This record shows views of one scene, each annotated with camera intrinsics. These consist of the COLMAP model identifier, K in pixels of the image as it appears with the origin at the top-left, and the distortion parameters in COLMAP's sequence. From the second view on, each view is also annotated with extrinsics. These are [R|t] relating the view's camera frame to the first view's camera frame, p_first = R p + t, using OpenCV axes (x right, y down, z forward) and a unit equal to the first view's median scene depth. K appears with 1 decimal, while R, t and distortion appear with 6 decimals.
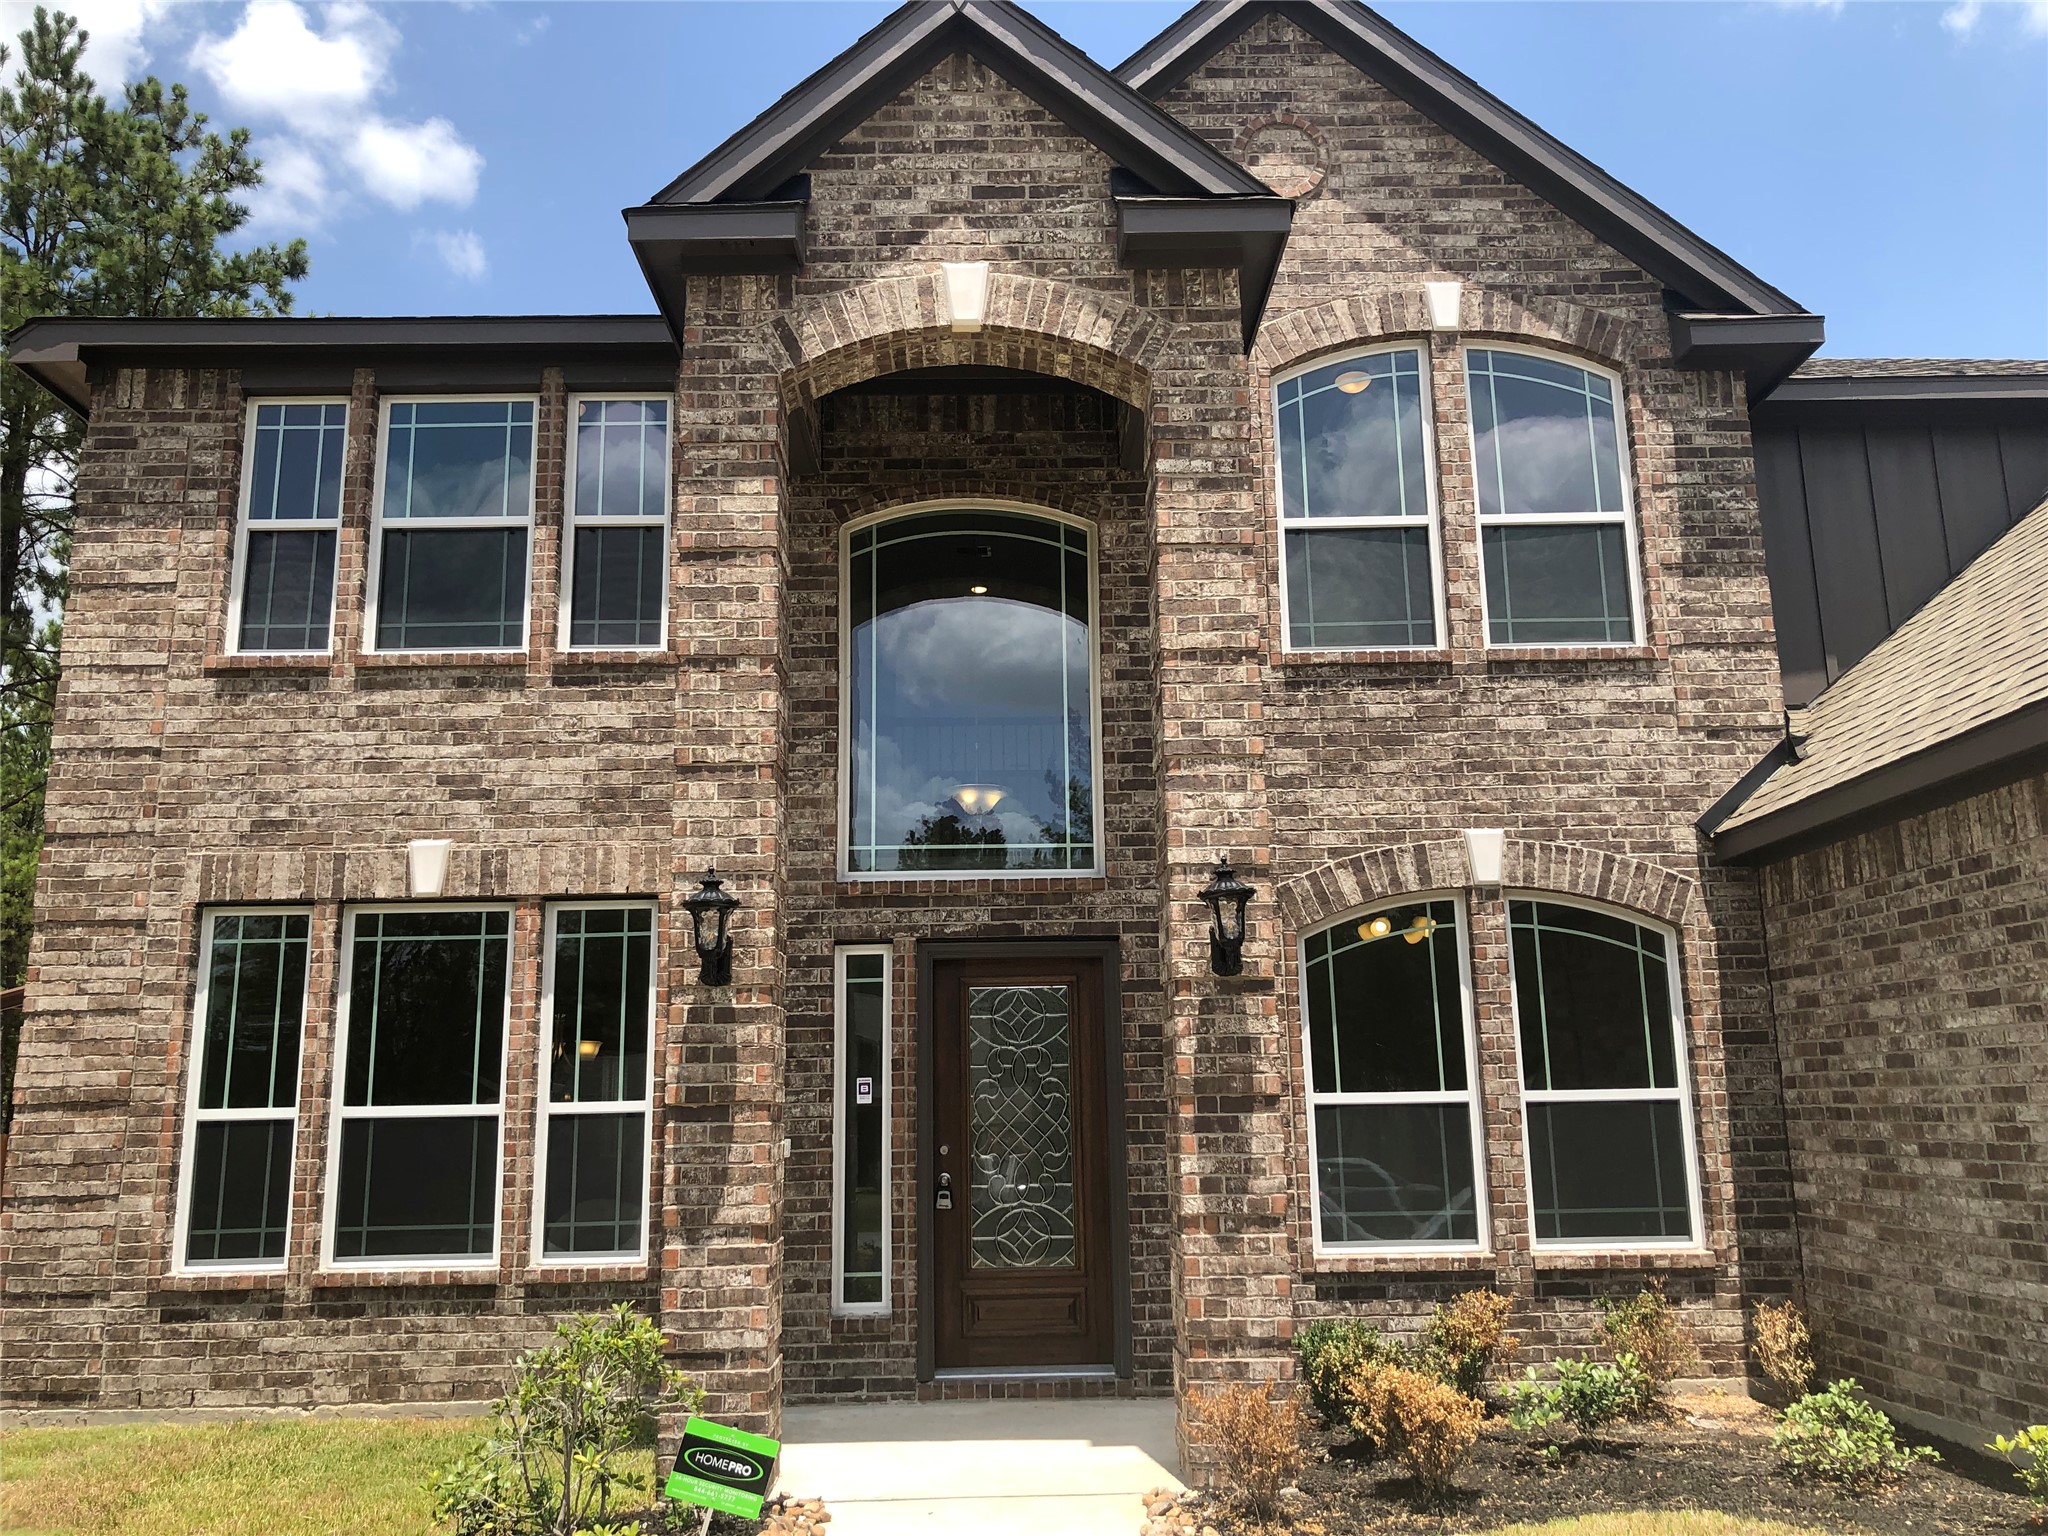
lens RADIAL K [[1653.6, 0, 1024.9], [0, 1653.6, 795.2], [0, 0, 1]] dist [0.157470, -0.314241]
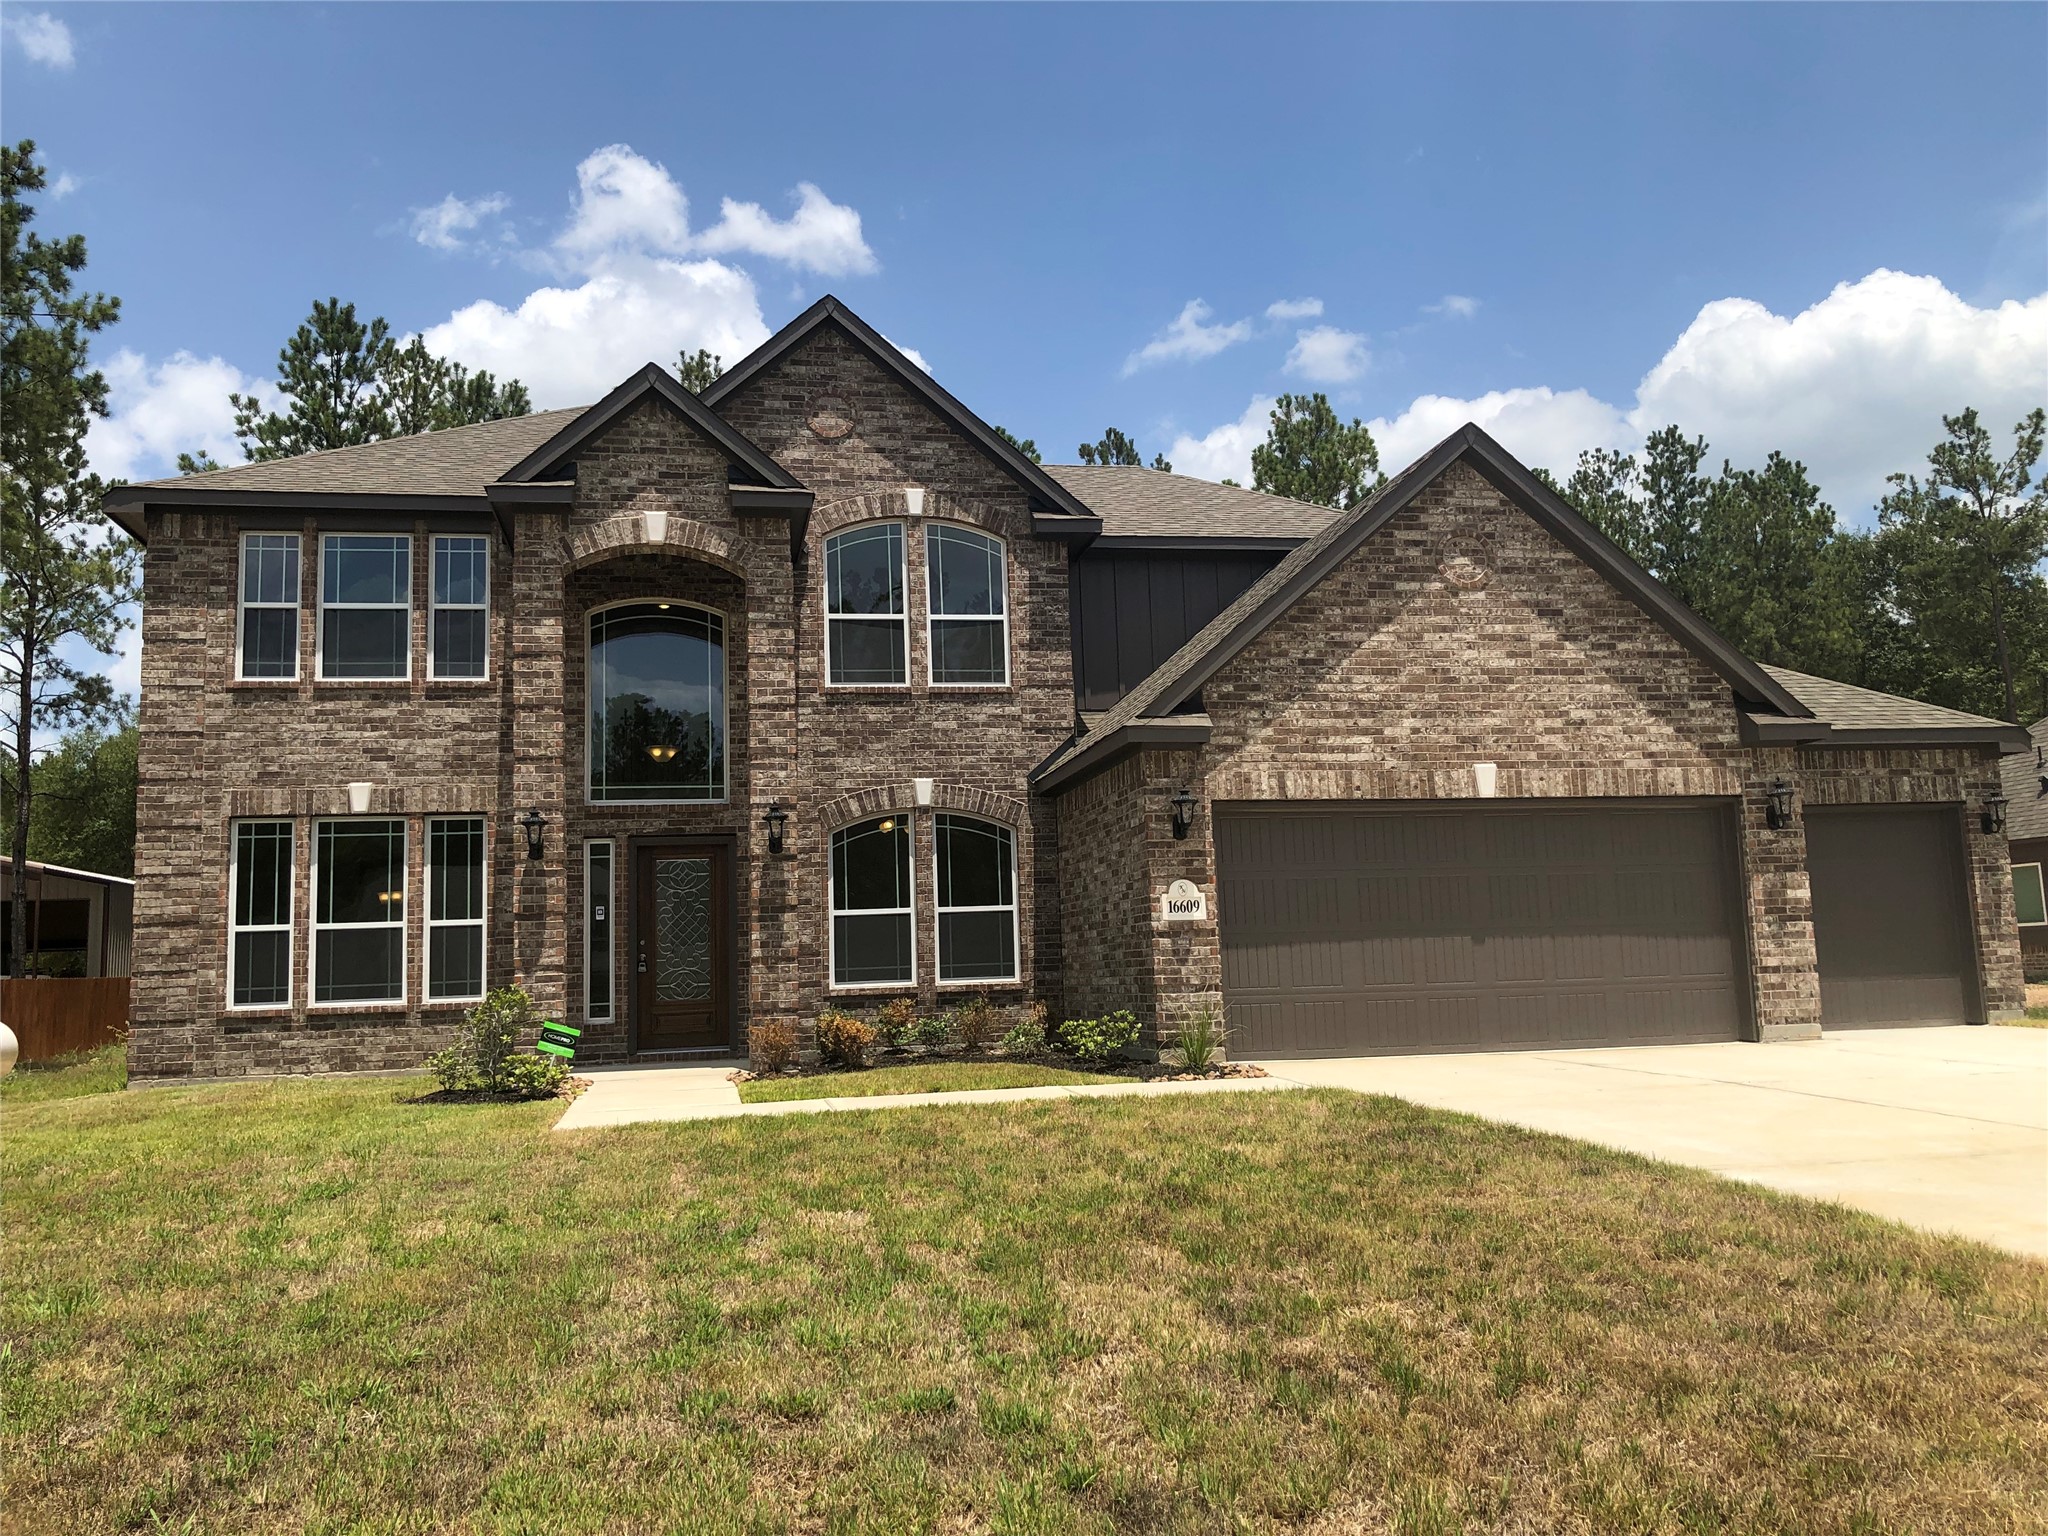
lens RADIAL K [[1741.2, 0, 1056.7], [0, 1741.2, 763.3], [0, 0, 1]] dist [0.126727, -0.229282]
pose [[0.981976, 0.005930, 0.188913, 0.038422], [-0.017244, 0.998150, 0.058301, -0.125235], [-0.188217, -0.060507, 0.980262, -1.096573]]
